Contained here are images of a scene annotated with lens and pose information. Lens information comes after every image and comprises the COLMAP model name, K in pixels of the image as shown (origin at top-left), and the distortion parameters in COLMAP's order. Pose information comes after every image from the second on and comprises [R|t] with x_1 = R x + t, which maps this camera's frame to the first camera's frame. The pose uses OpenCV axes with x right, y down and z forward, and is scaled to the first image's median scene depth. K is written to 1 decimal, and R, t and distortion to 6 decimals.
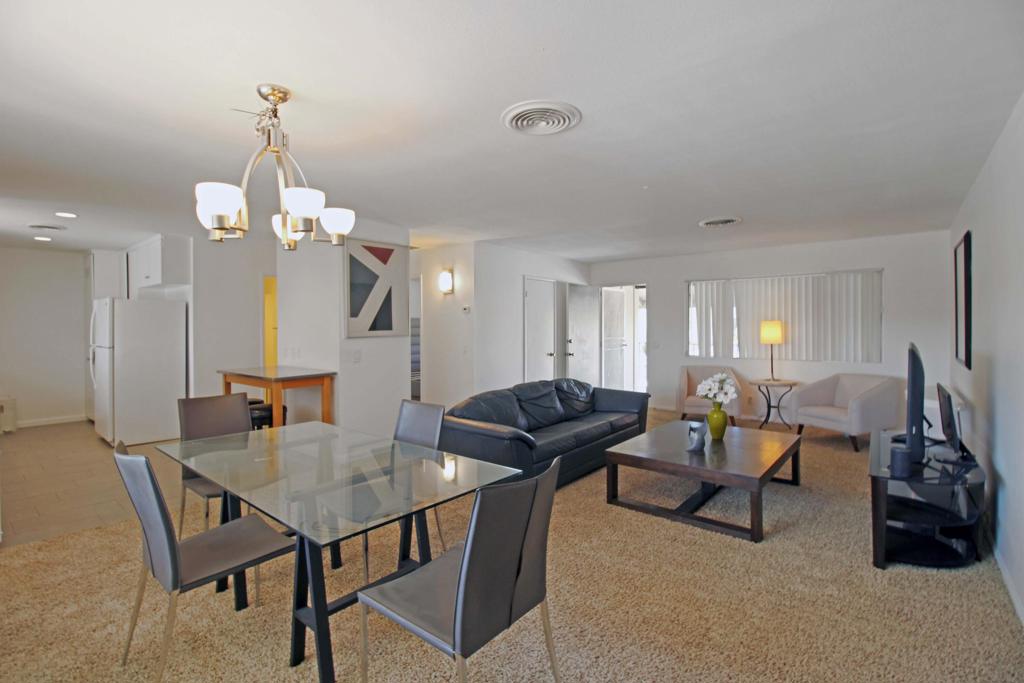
lens RADIAL K [[483.8, 0, 509.9], [0, 483.8, 328.8], [0, 0, 1]] dist [-0.024439, 0.000259]
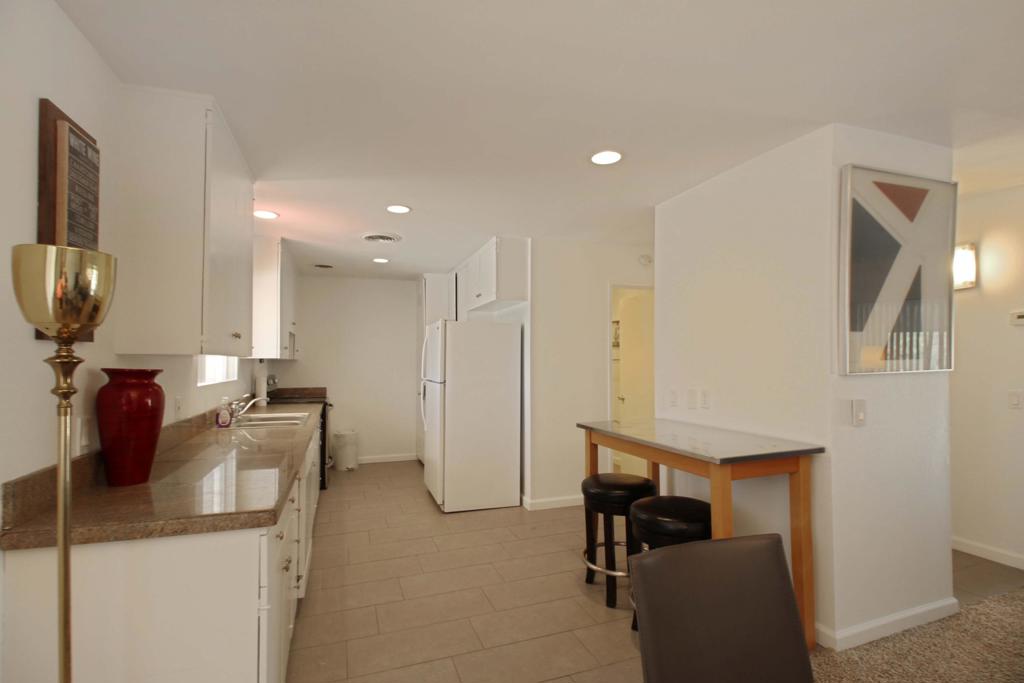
lens RADIAL K [[483.8, 0, 509.9], [0, 483.8, 328.8], [0, 0, 1]] dist [-0.024439, 0.000259]
pose [[0.857443, -0.033404, -0.513493, -0.320545], [-0.002319, 0.997630, -0.068771, 0.004351], [0.514574, 0.060158, 0.855333, 0.357397]]
